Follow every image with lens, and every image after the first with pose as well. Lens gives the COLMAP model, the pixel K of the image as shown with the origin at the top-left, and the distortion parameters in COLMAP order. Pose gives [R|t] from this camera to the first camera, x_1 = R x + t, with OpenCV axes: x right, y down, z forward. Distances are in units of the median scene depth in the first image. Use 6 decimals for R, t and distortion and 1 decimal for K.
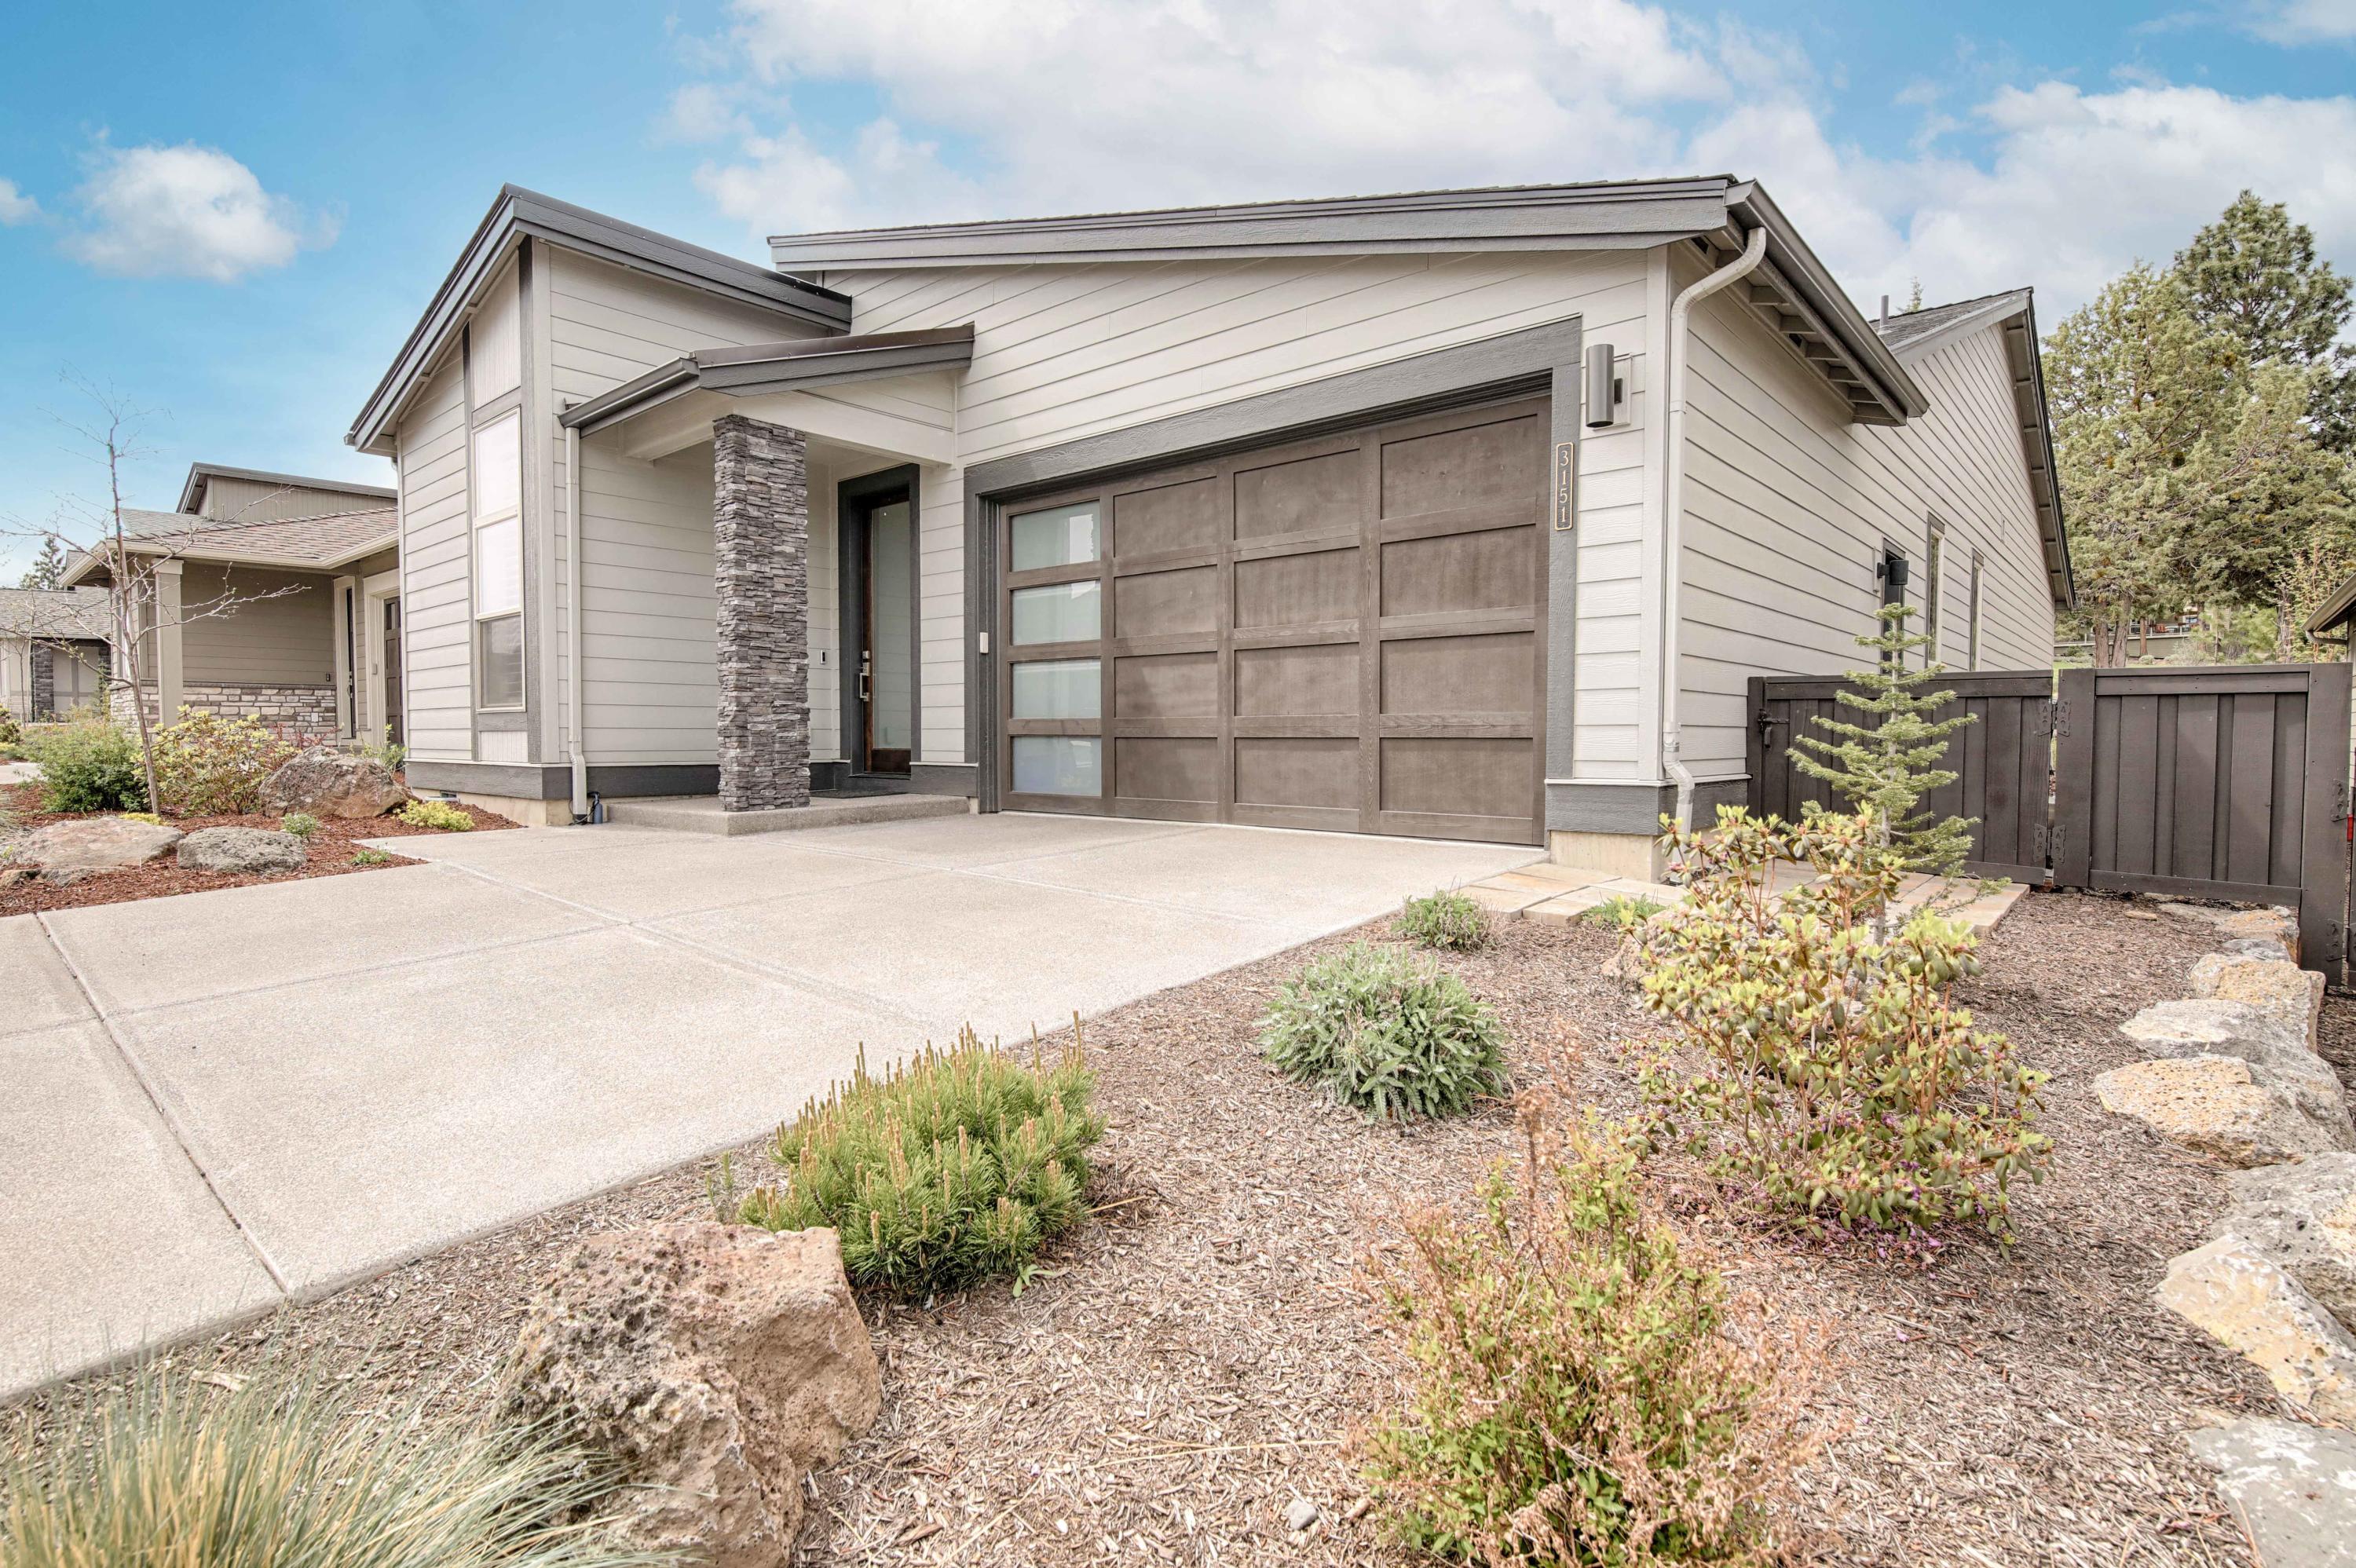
lens RADIAL K [[1153.8, 0, 1185.6], [0, 1153.8, 778.7], [0, 0, 1]] dist [-0.003021, -0.000281]
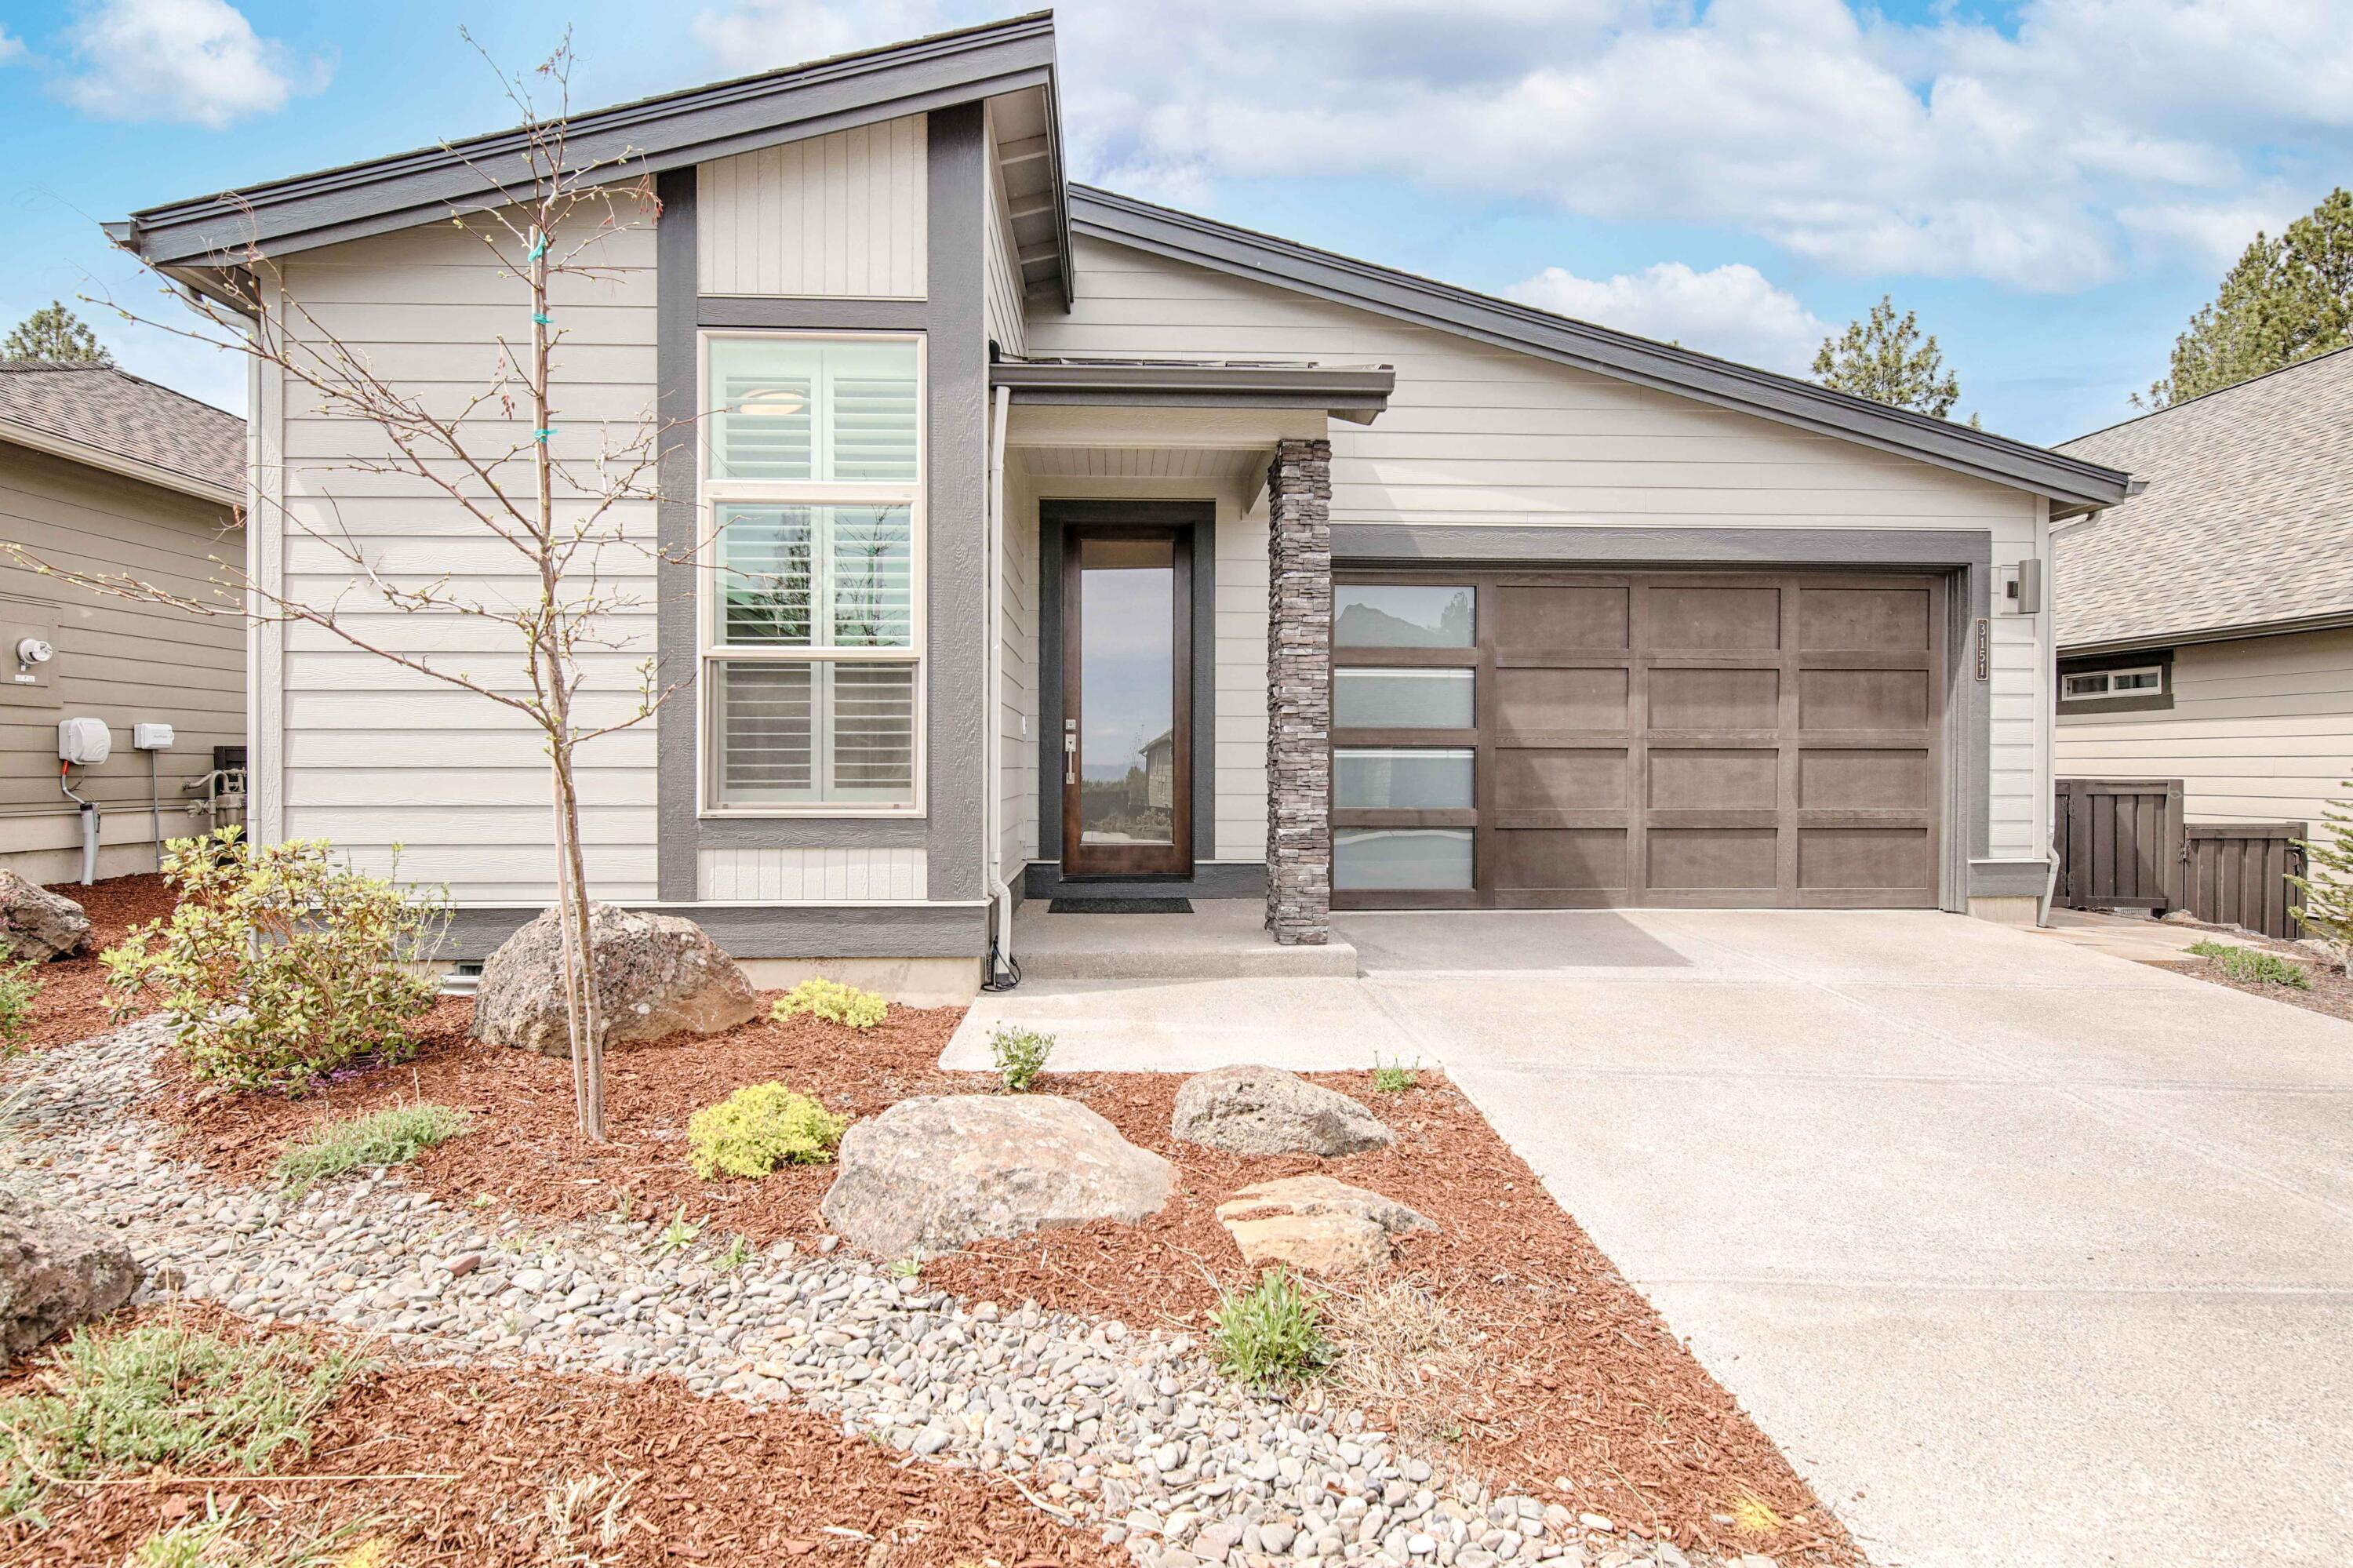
lens RADIAL K [[1152.5, 0, 1176.1], [0, 1152.5, 779.4], [0, 0, 1]] dist [-0.003021, -0.000281]
pose [[0.727836, -0.007955, 0.685705, -0.992447], [0.023566, 0.999632, -0.013417, -0.074751], [-0.685346, 0.025924, 0.727756, 0.493575]]
